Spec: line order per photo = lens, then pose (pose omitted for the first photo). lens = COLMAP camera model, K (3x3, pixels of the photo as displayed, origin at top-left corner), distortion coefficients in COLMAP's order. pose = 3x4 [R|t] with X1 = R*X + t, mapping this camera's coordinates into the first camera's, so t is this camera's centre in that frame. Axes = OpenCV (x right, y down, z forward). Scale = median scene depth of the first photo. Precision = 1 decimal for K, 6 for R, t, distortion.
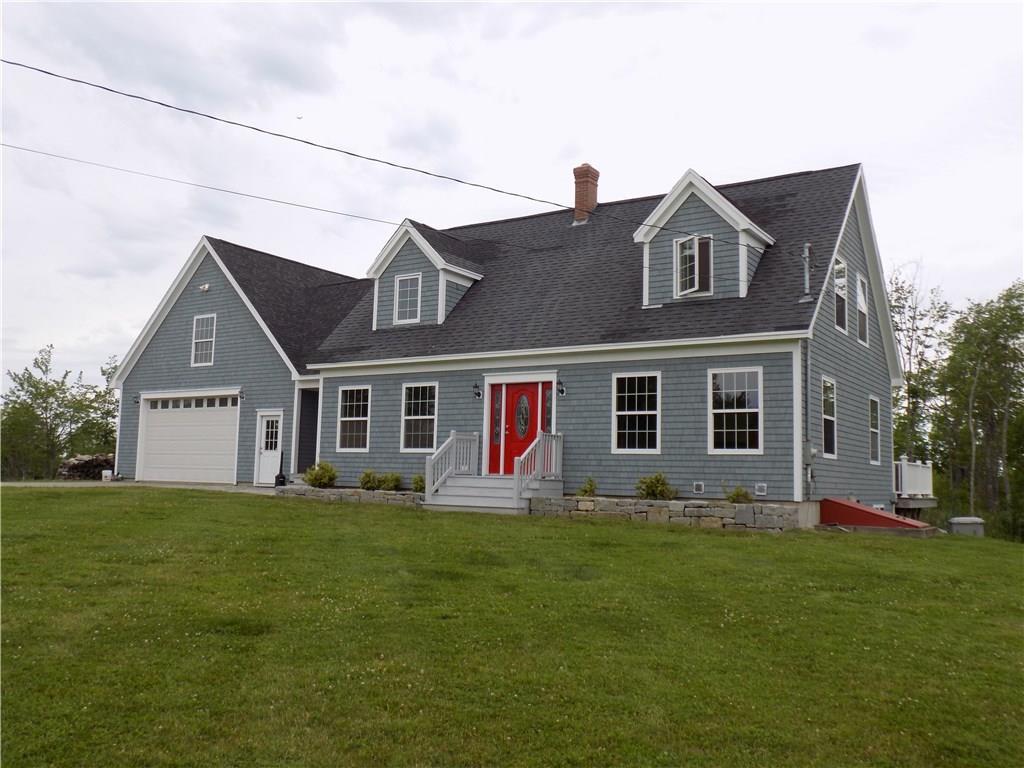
lens RADIAL K [[883.1, 0, 512.0], [0, 883.1, 384.0], [0, 0, 1]] dist [-0.003807, -0.002299]
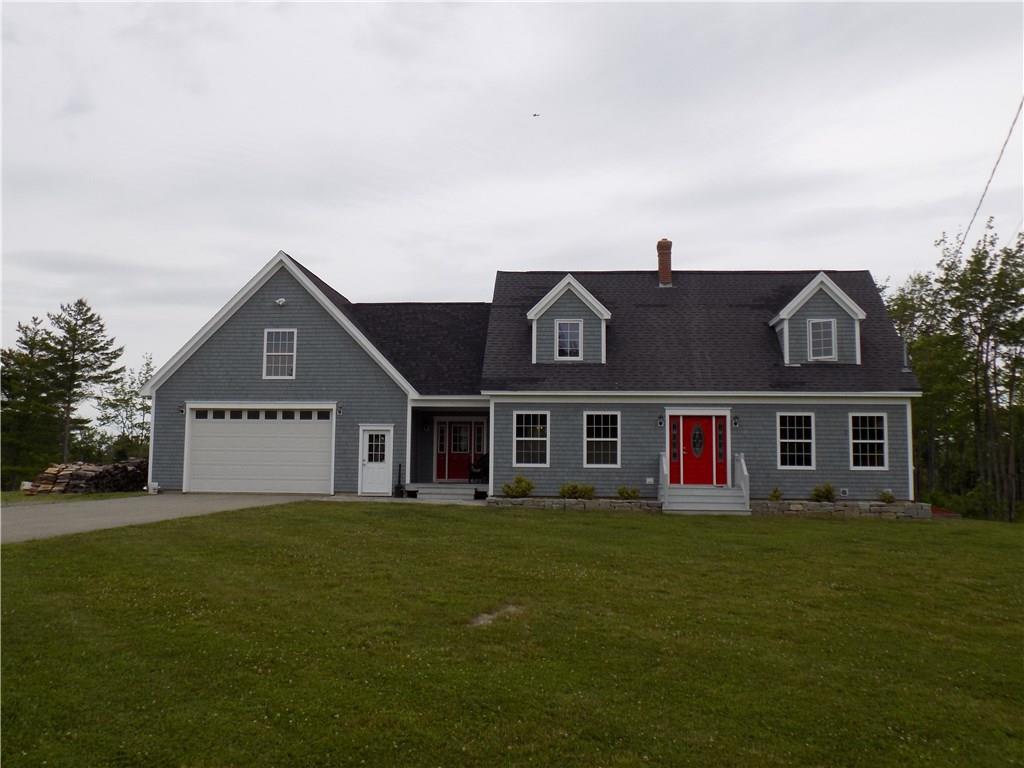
lens RADIAL K [[883.1, 0, 512.0], [0, 883.1, 384.0], [0, 0, 1]] dist [-0.003807, -0.002299]
pose [[0.881521, 0.029765, 0.471206, -0.773741], [-0.038746, 0.999205, 0.009368, -0.045179], [-0.470553, -0.026515, 0.881973, -0.037272]]
